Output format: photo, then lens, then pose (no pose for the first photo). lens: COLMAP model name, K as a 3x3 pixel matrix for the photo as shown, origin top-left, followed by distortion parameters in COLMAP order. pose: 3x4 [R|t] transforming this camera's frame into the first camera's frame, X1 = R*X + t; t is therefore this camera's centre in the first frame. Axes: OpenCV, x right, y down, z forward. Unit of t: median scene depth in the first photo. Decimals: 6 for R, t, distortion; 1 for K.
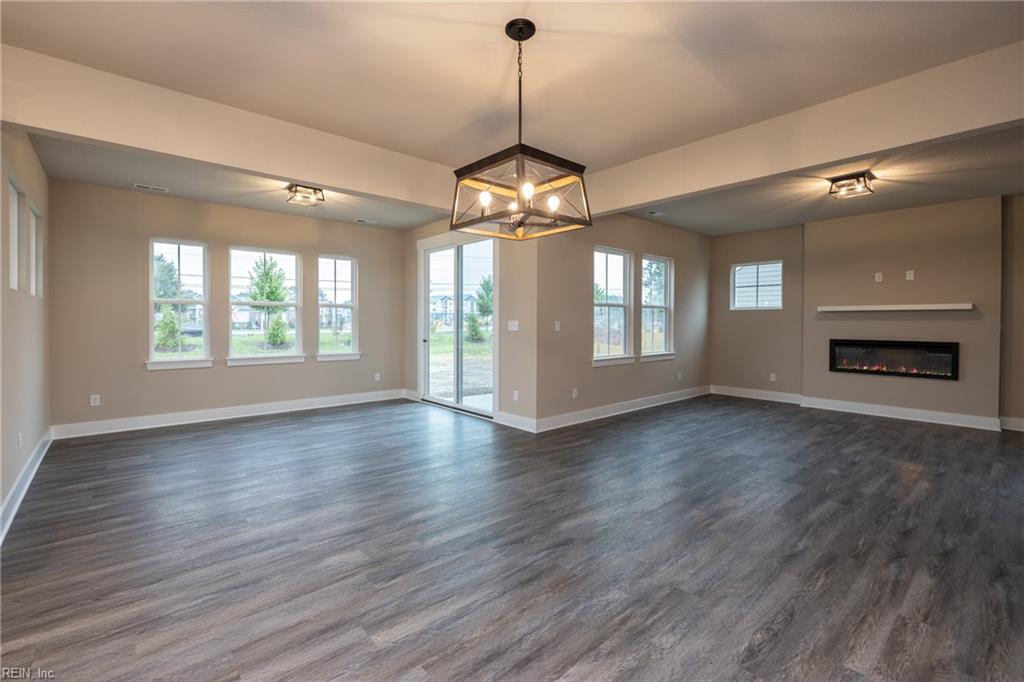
lens RADIAL K [[447.6, 0, 496.6], [0, 447.6, 315.6], [0, 0, 1]] dist [0.007033, 0.000631]
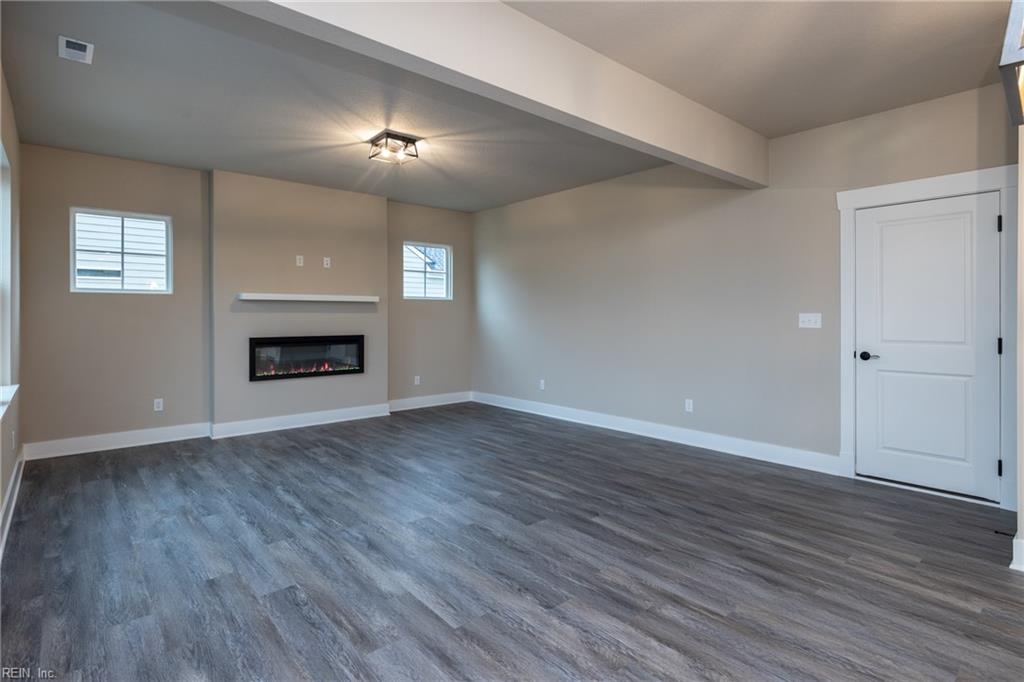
lens RADIAL K [[529.3, 0, 531.9], [0, 529.3, 318.0], [0, 0, 1]] dist [-0.002713, 0.001739]
pose [[-0.027251, -0.006952, 0.999604, -0.155607], [-0.011354, 0.999913, 0.006645, 0.009666], [-0.999564, -0.011168, -0.027327, 0.641500]]
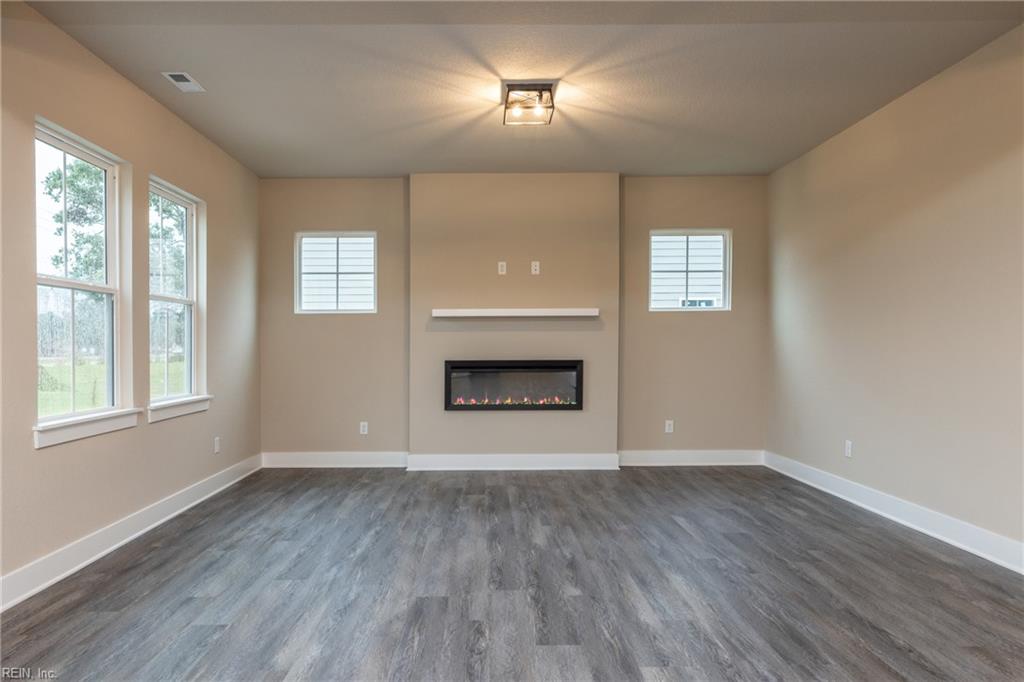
lens RADIAL K [[700.2, 0, 477.9], [0, 700.2, 360.4], [0, 0, 1]] dist [0.006138, -0.001660]
pose [[0.653287, -0.021027, 0.756818, 0.016557], [-0.002503, 0.999549, 0.029931, 0.024794], [-0.757106, -0.021448, 0.652940, 0.354336]]
